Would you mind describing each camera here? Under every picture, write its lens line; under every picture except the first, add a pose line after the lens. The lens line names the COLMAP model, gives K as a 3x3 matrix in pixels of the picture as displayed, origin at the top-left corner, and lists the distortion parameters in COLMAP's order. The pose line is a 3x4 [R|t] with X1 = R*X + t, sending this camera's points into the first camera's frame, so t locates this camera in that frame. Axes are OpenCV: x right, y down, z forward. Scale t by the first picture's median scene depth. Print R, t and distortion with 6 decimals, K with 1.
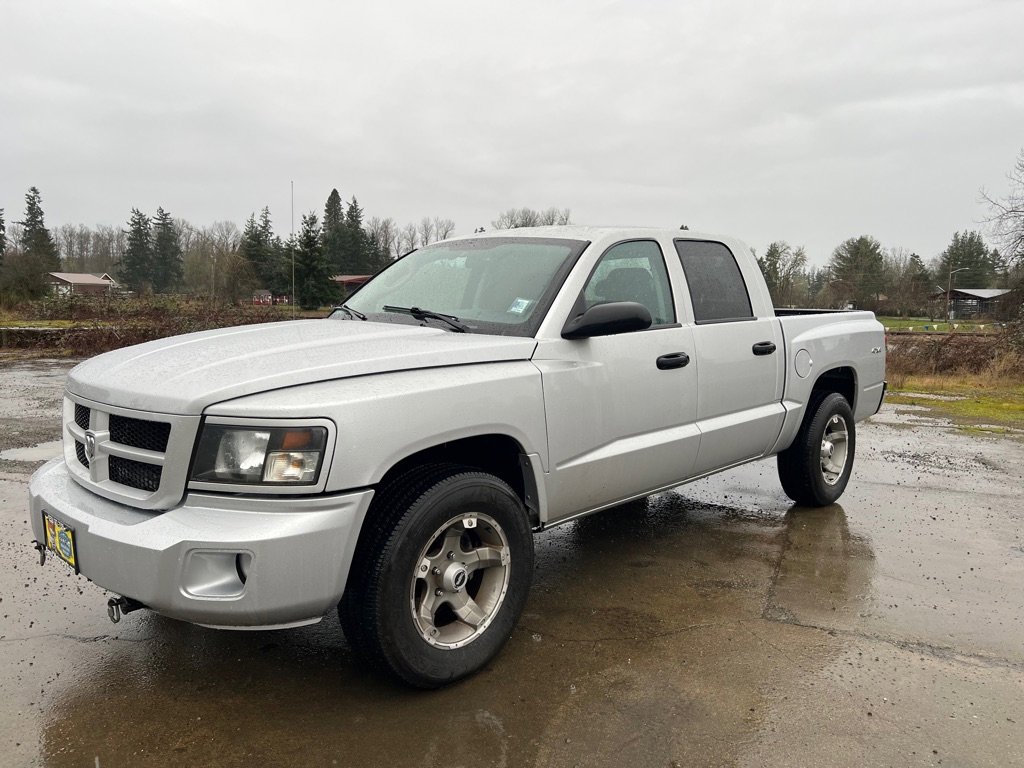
lens RADIAL K [[763.8, 0, 509.2], [0, 763.8, 386.0], [0, 0, 1]] dist [0.053053, -0.064478]
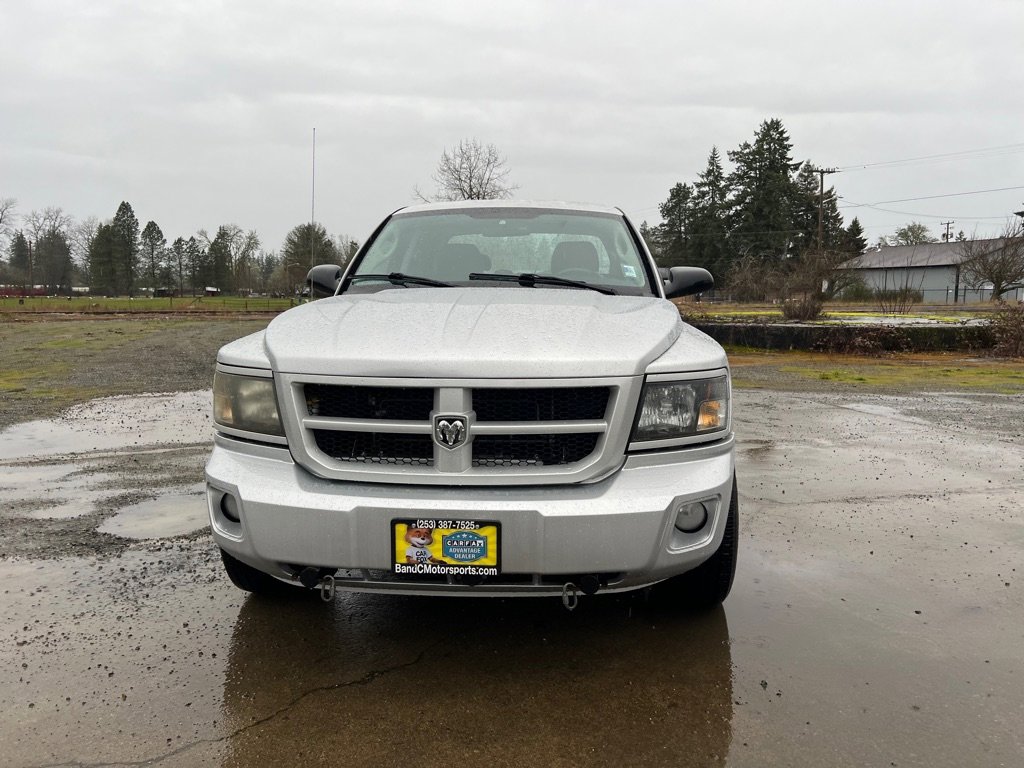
lens RADIAL K [[763.8, 0, 523.4], [0, 763.8, 387.2], [0, 0, 1]] dist [0.053053, -0.064478]
pose [[0.767111, -0.094214, 0.634558, -0.492394], [0.080010, 0.995484, 0.051078, -0.003650], [-0.636505, 0.011588, 0.771186, 0.144692]]
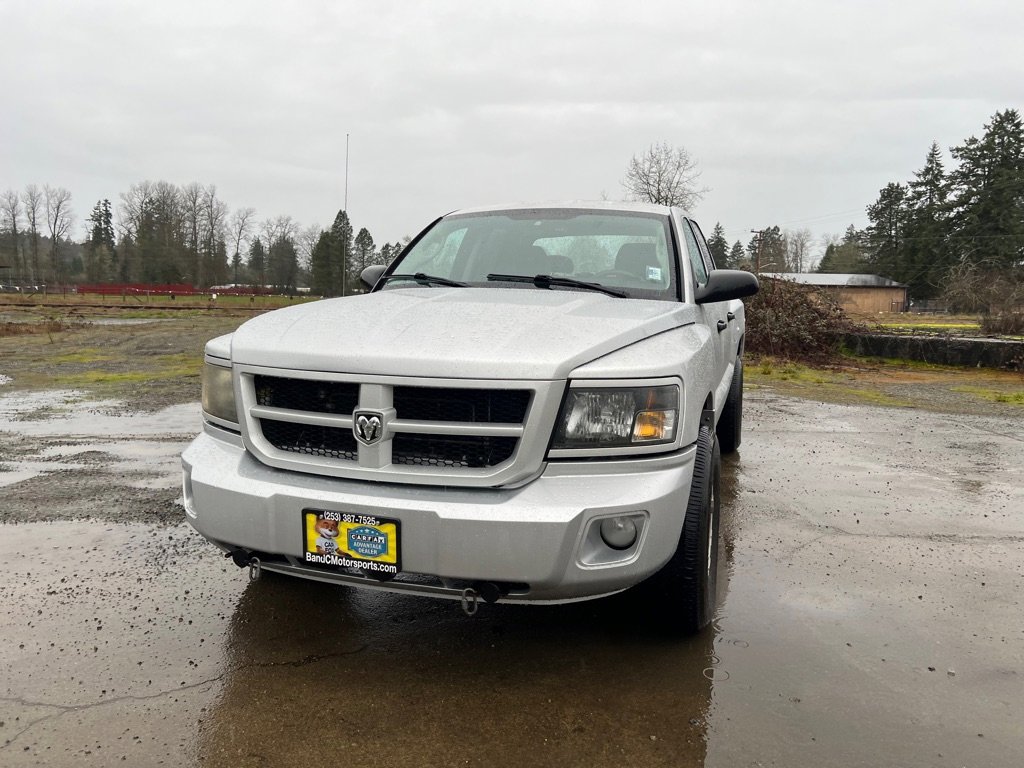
lens RADIAL K [[763.8, 0, 524.2], [0, 763.8, 388.2], [0, 0, 1]] dist [0.053053, -0.064478]
pose [[0.897889, -0.052771, 0.437048, -0.368993], [0.043406, 0.998564, 0.031395, 0.007368], [-0.438077, -0.009219, 0.898890, 0.075247]]
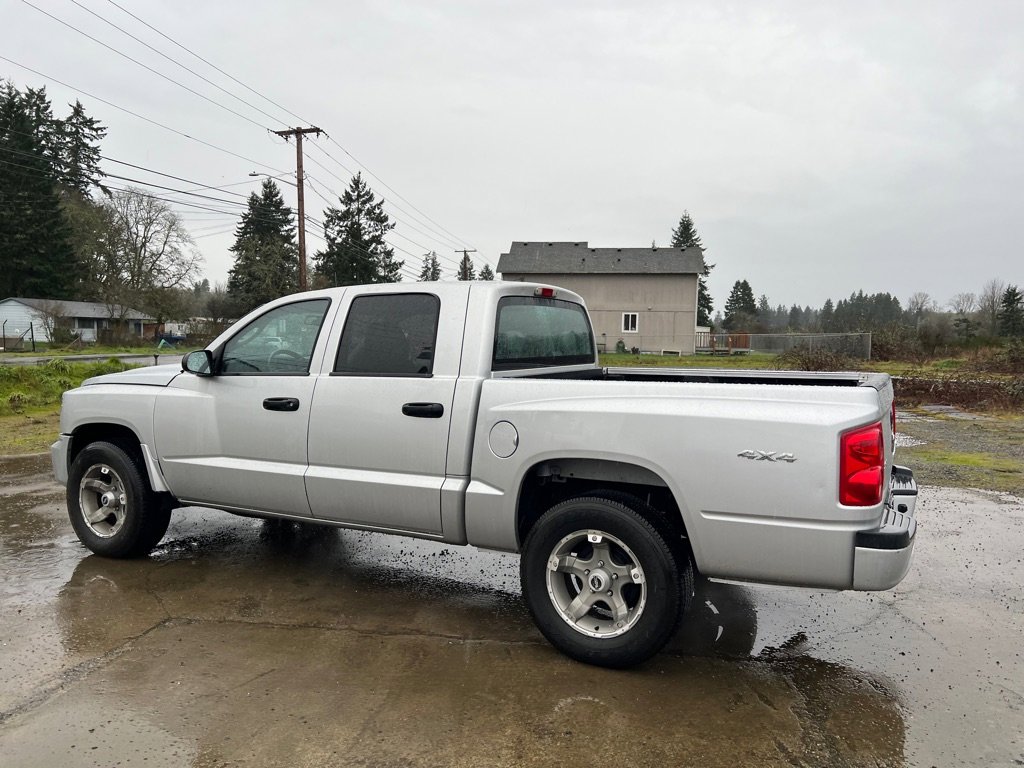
lens RADIAL K [[762.9, 0, 527.3], [0, 762.9, 391.6], [0, 0, 1]] dist [0.059704, -0.074429]
pose [[0.290509, 0.063492, -0.954763, 0.967802], [-0.120019, 0.992334, 0.029472, -0.088641], [0.949316, 0.106027, 0.295902, 0.689014]]
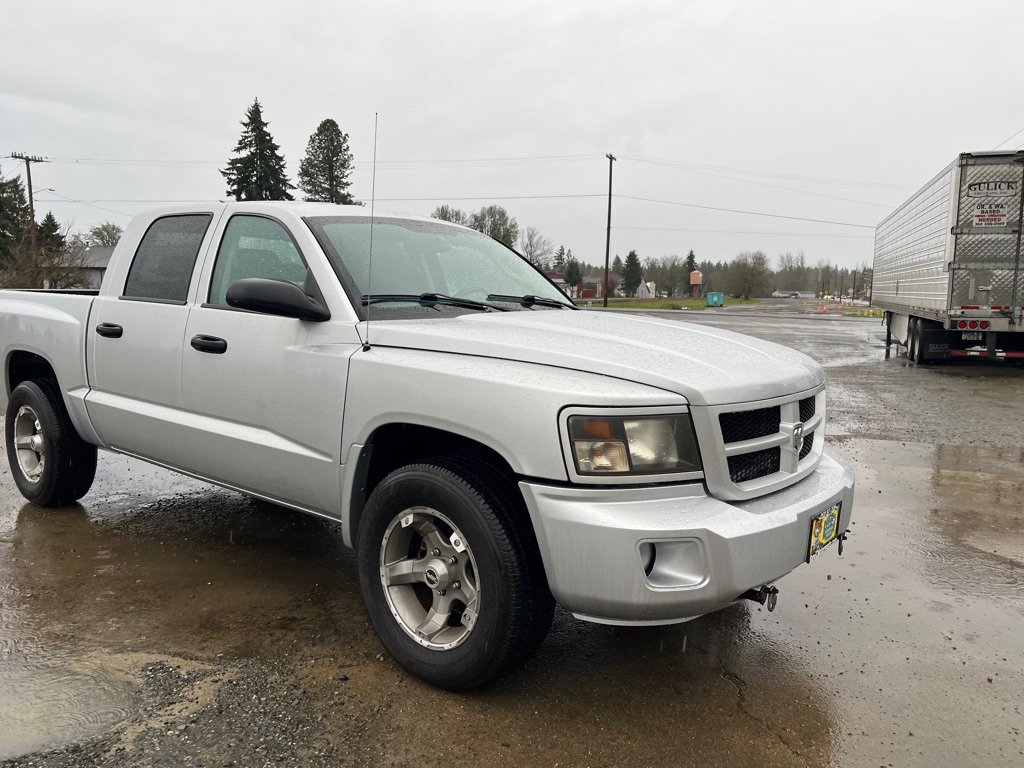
lens RADIAL K [[762.9, 0, 518.2], [0, 762.9, 389.5], [0, 0, 1]] dist [0.059704, -0.074429]
pose [[-0.075968, -0.136589, 0.987711, -0.733400], [0.096208, 0.984947, 0.143606, -0.080687], [-0.992458, 0.105935, -0.061683, 0.690830]]
